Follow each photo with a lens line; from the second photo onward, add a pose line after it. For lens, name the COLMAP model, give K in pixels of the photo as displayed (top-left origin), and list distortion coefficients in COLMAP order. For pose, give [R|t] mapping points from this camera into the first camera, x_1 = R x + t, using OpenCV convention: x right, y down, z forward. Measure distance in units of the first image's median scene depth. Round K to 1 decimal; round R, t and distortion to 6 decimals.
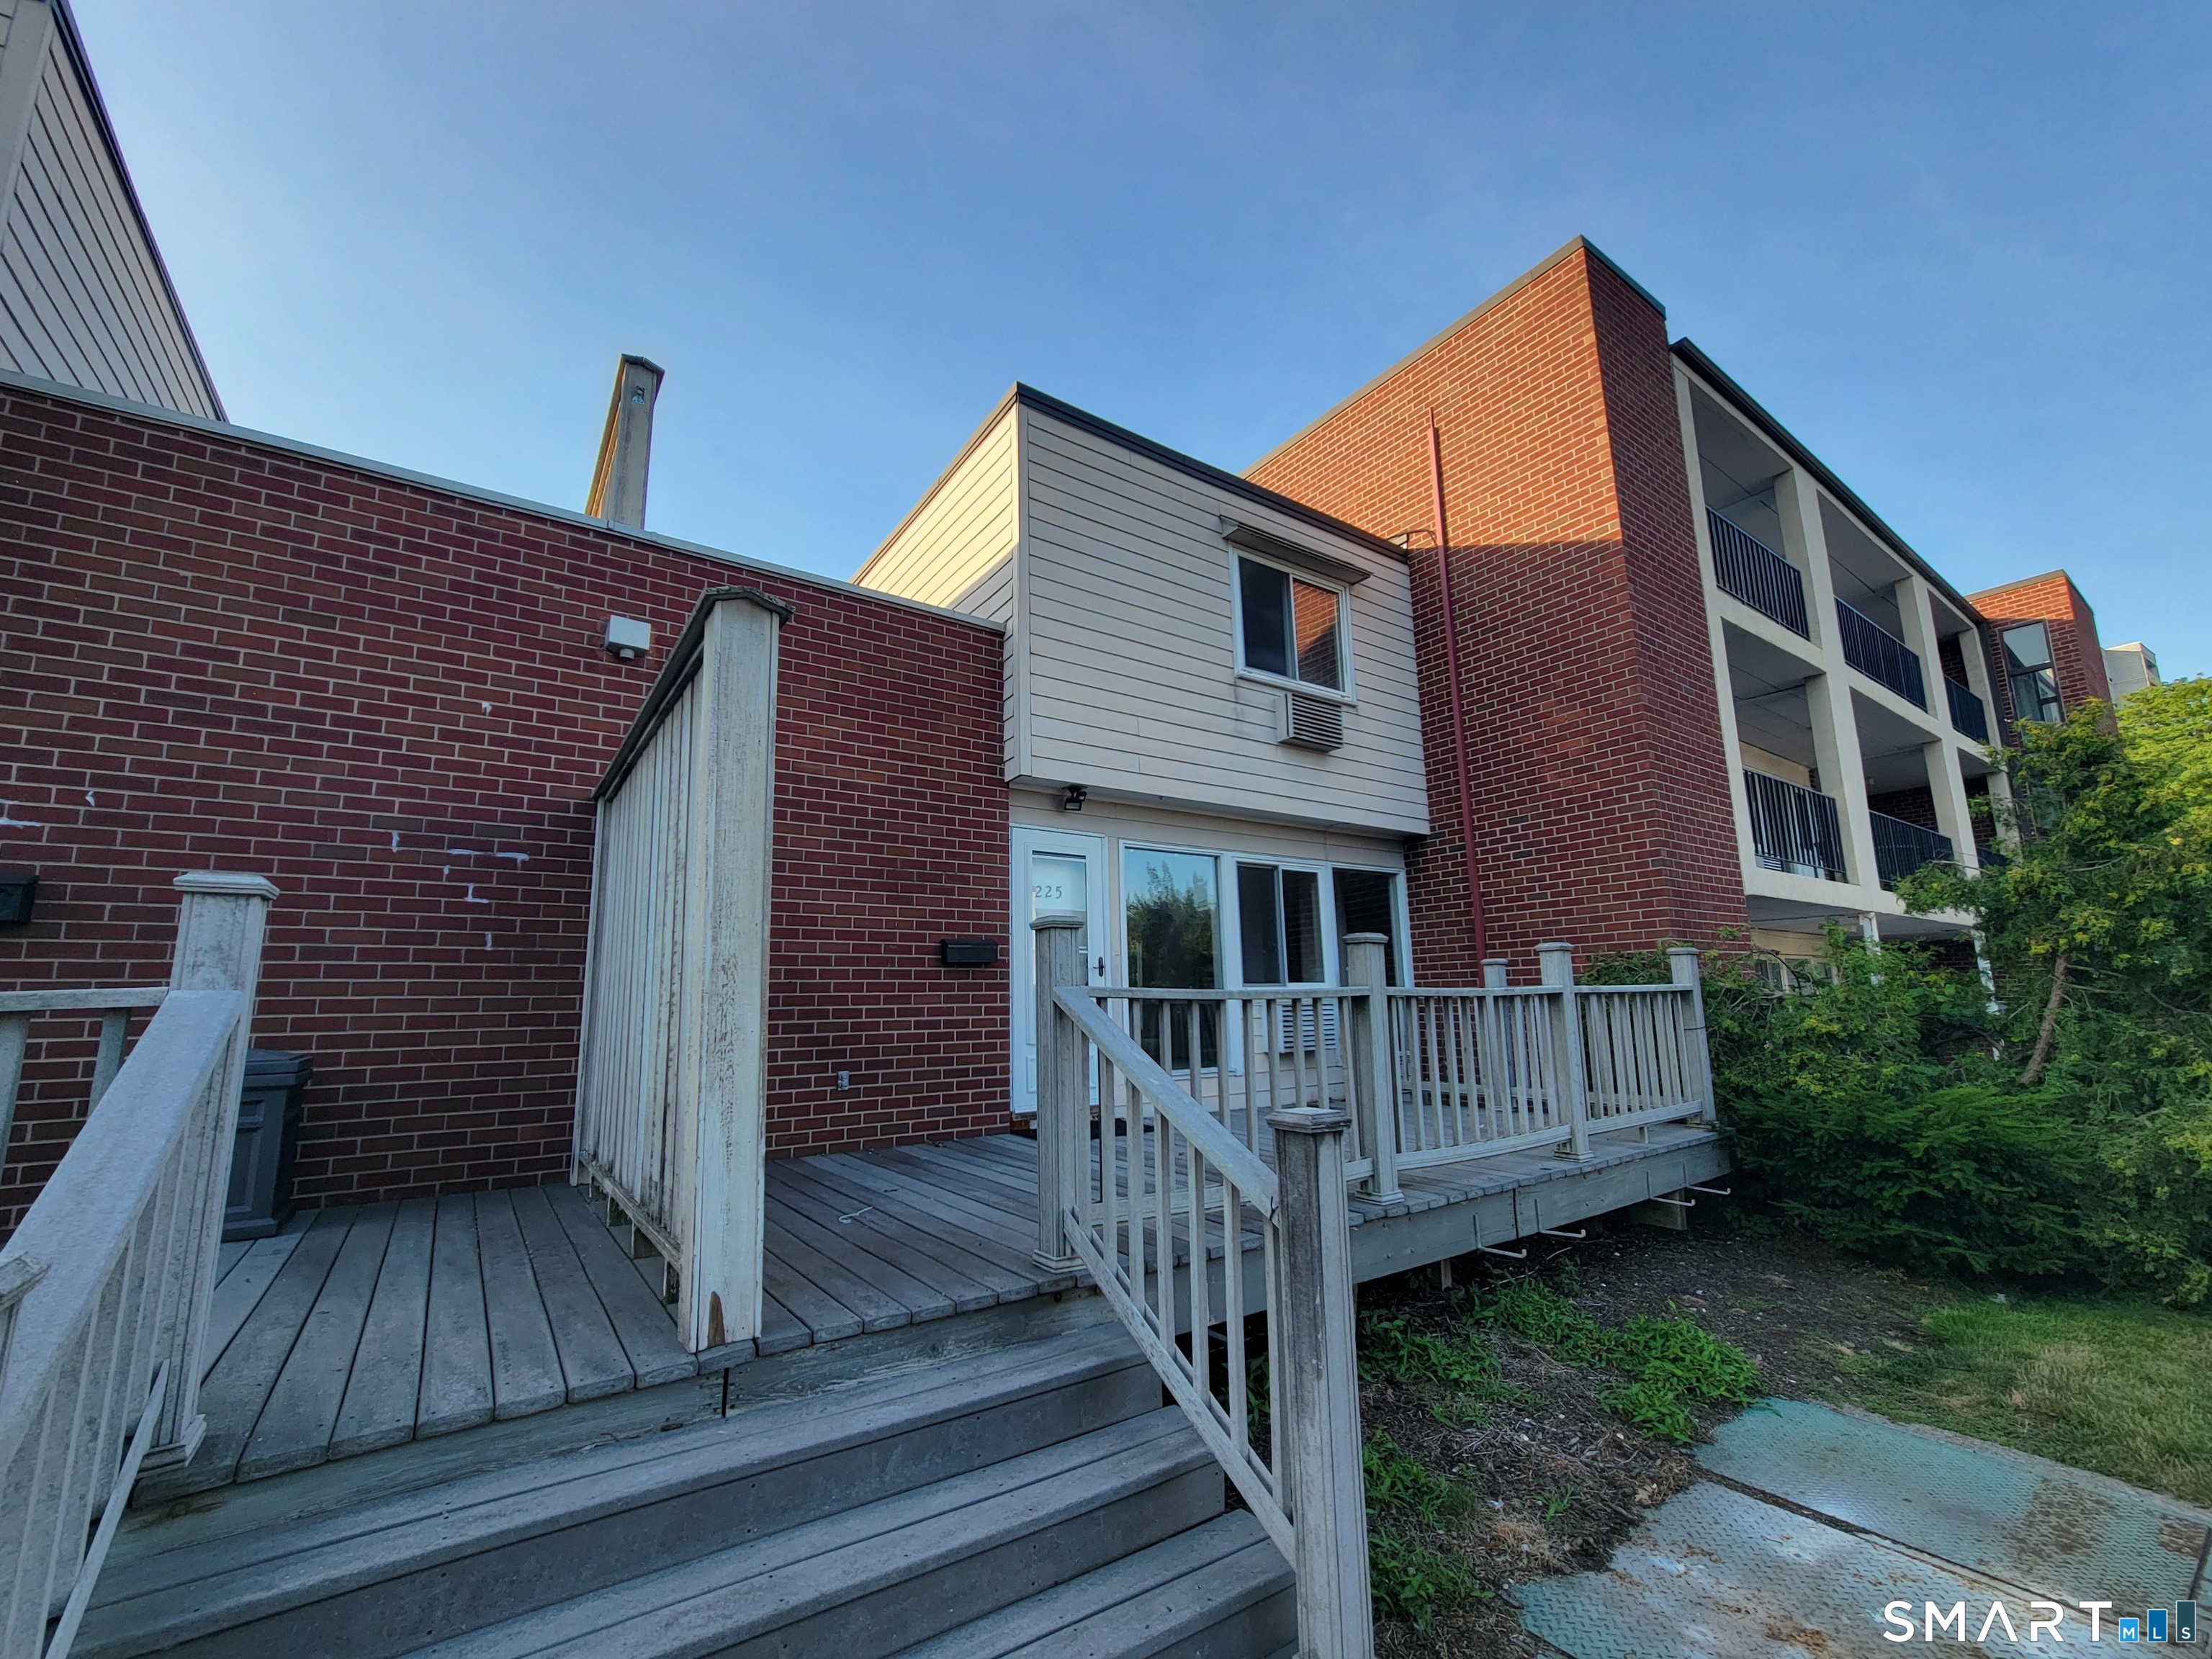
lens RADIAL K [[895.9, 0, 1106.7], [0, 895.9, 851.4], [0, 0, 1]] dist [-0.002495, -0.000023]
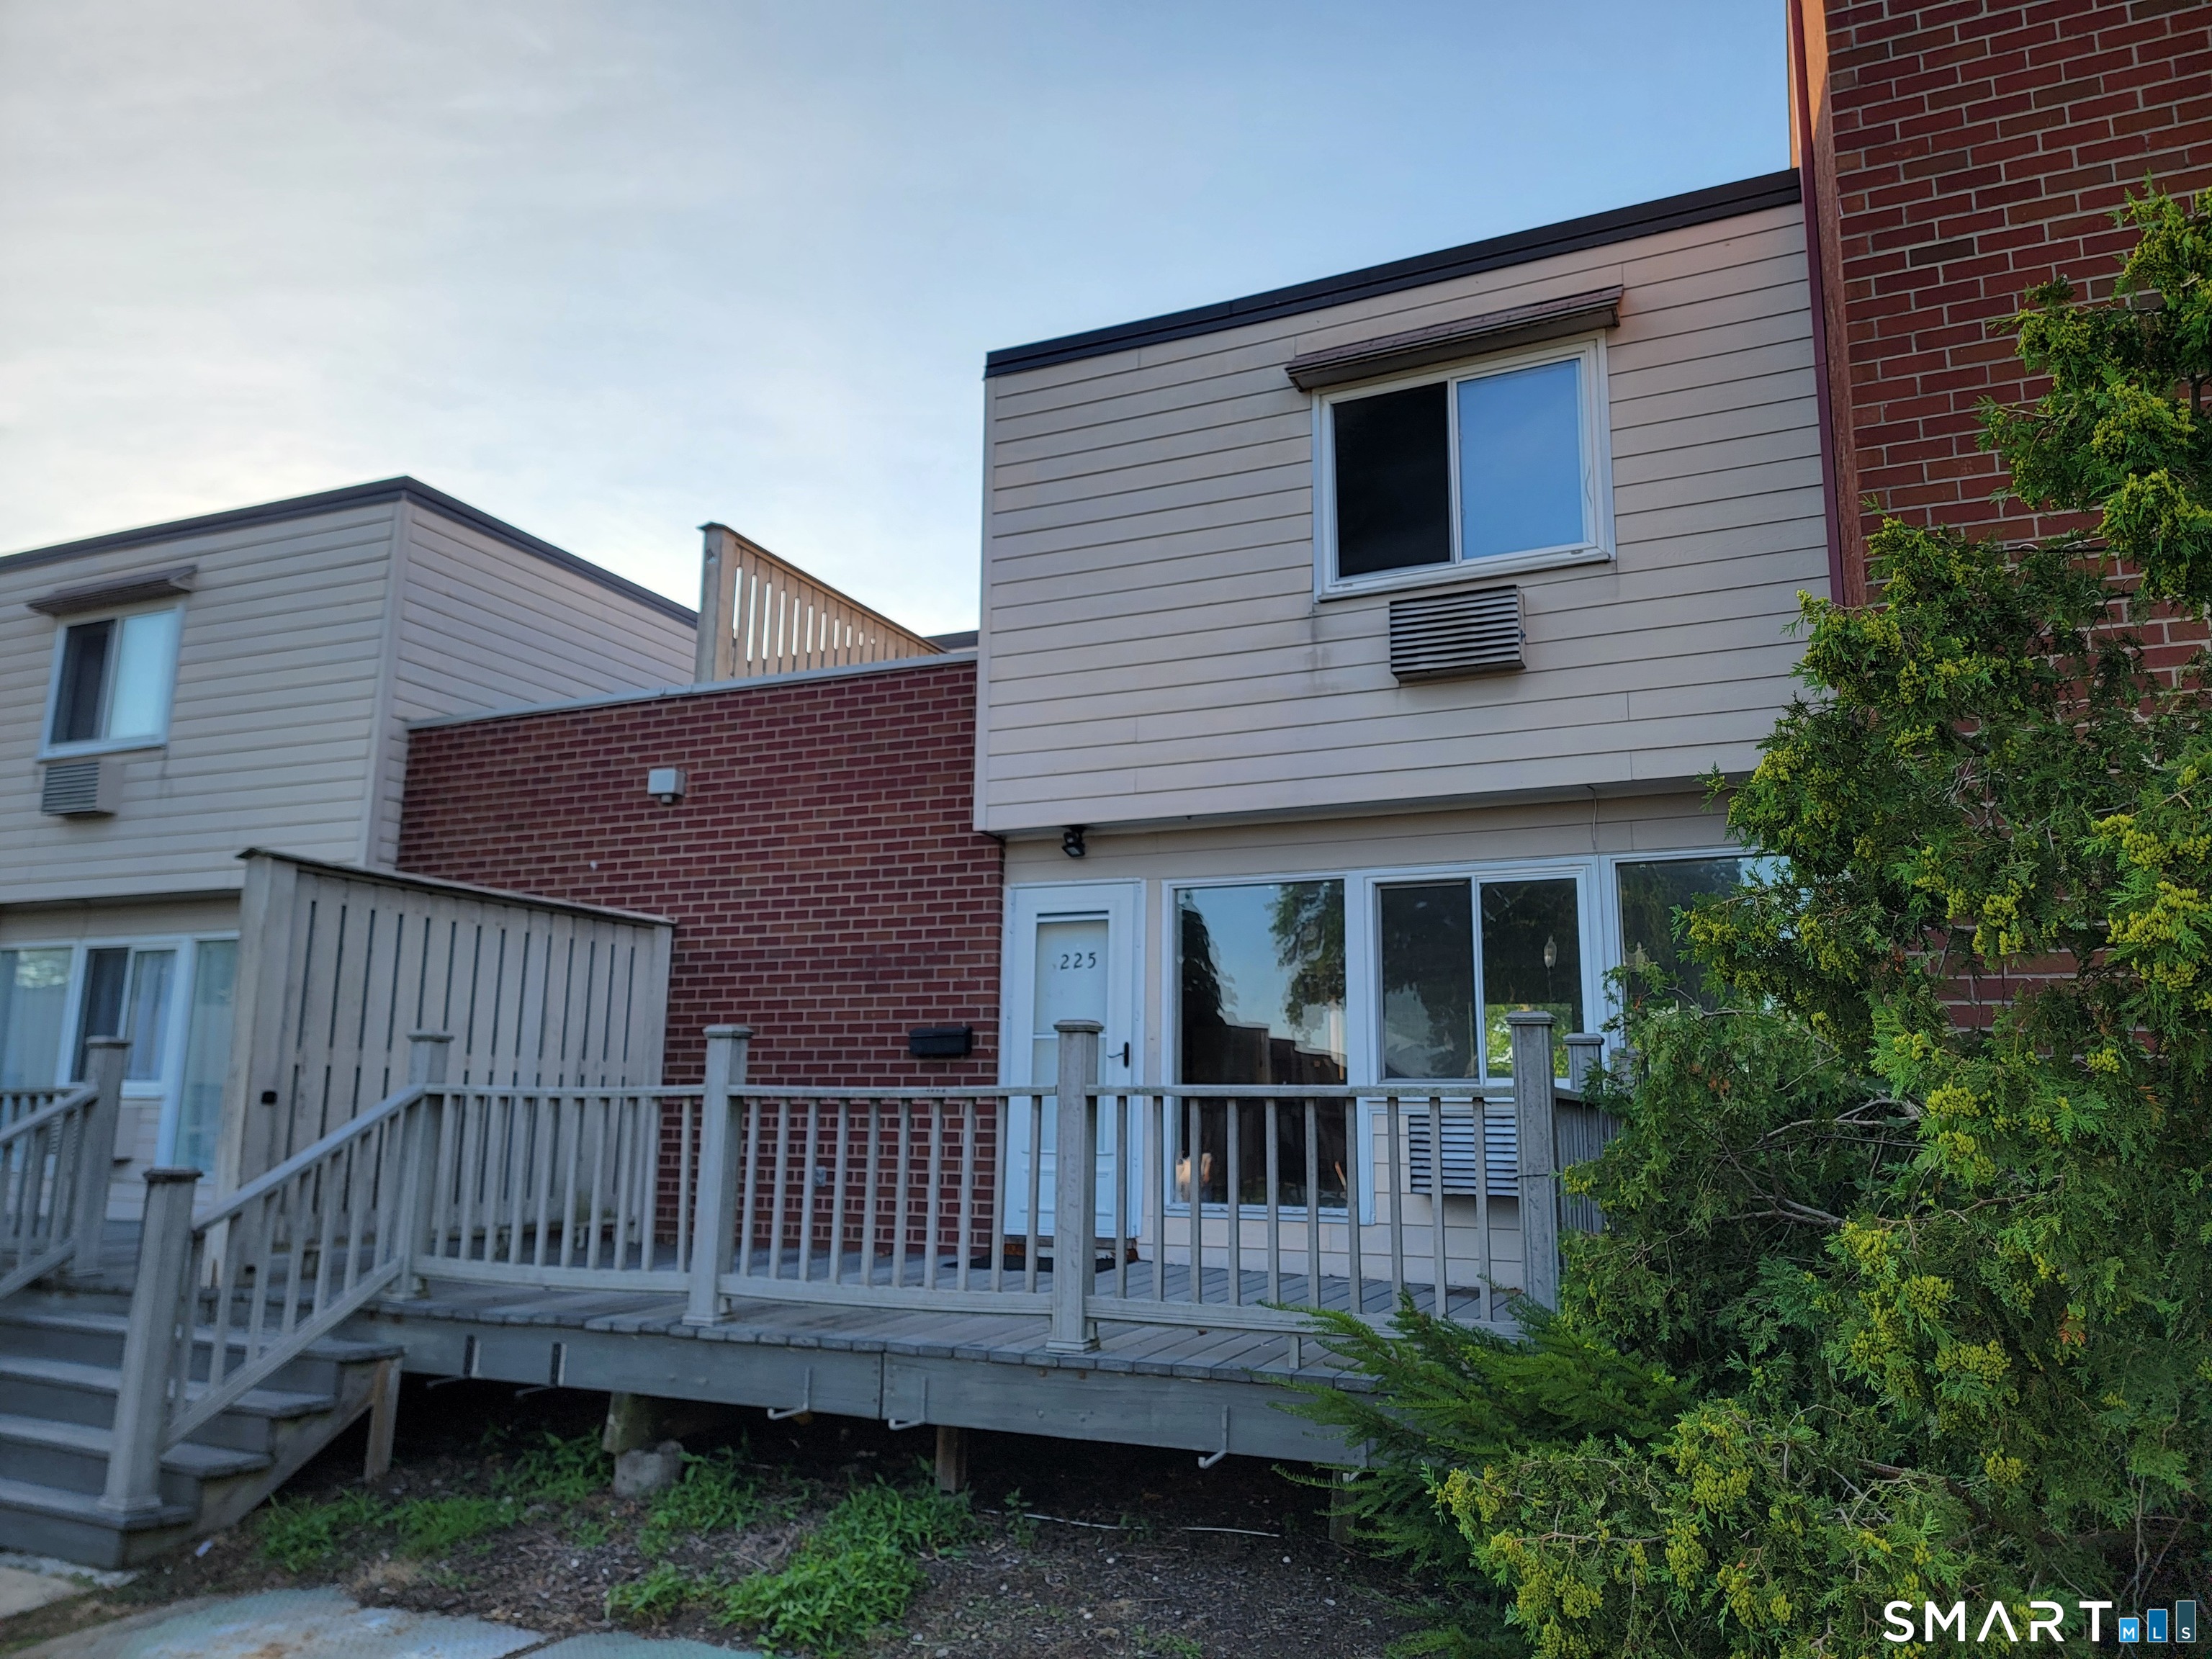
lens RADIAL K [[1512.4, 0, 1113.3], [0, 1512.4, 831.7], [0, 0, 1]] dist [0.045700, 0.001552]
pose [[0.515513, -0.131940, -0.846663, 1.105909], [0.124727, 0.989105, -0.078195, 0.040867], [0.847756, -0.065291, 0.526353, 0.330600]]
